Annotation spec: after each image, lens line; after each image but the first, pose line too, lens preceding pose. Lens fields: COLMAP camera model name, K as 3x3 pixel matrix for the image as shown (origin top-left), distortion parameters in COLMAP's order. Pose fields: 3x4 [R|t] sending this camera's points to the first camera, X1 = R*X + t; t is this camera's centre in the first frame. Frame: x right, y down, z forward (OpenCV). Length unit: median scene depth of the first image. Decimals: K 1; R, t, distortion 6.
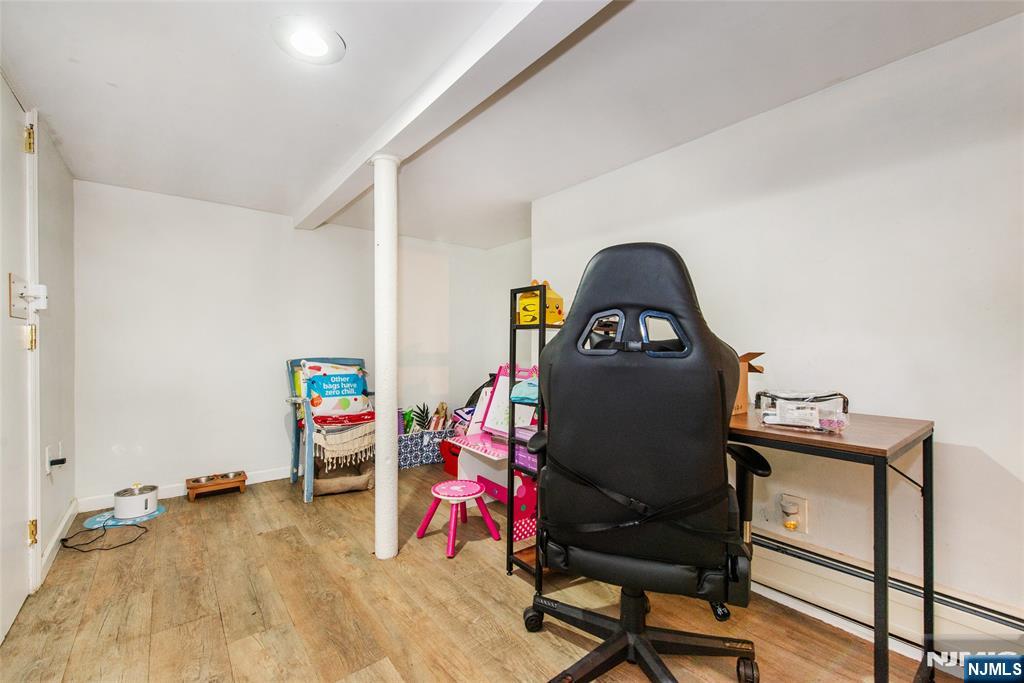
lens RADIAL K [[410.7, 0, 495.8], [0, 410.7, 411.4], [0, 0, 1]] dist [-0.001704, -0.000470]
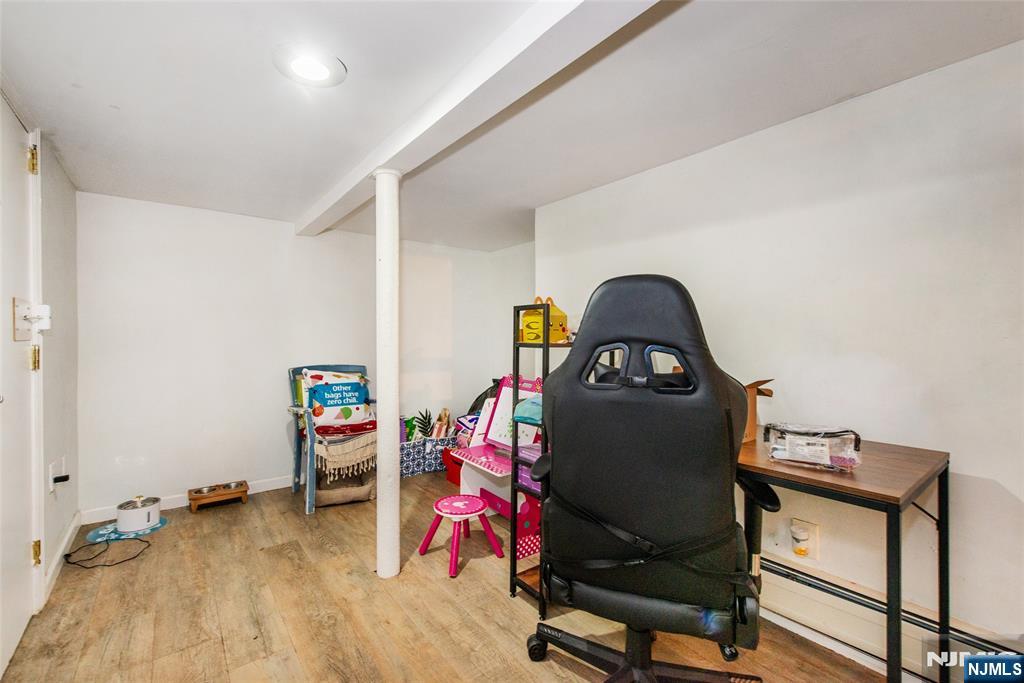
lens RADIAL K [[410.7, 0, 497.0], [0, 410.7, 260.8], [0, 0, 1]] dist [-0.001704, -0.000470]
pose [[0.999908, -0.000921, -0.013539, 0.009939], [0.000890, 0.999997, -0.002277, -0.417481], [0.013541, 0.002265, 0.999906, 0.013326]]
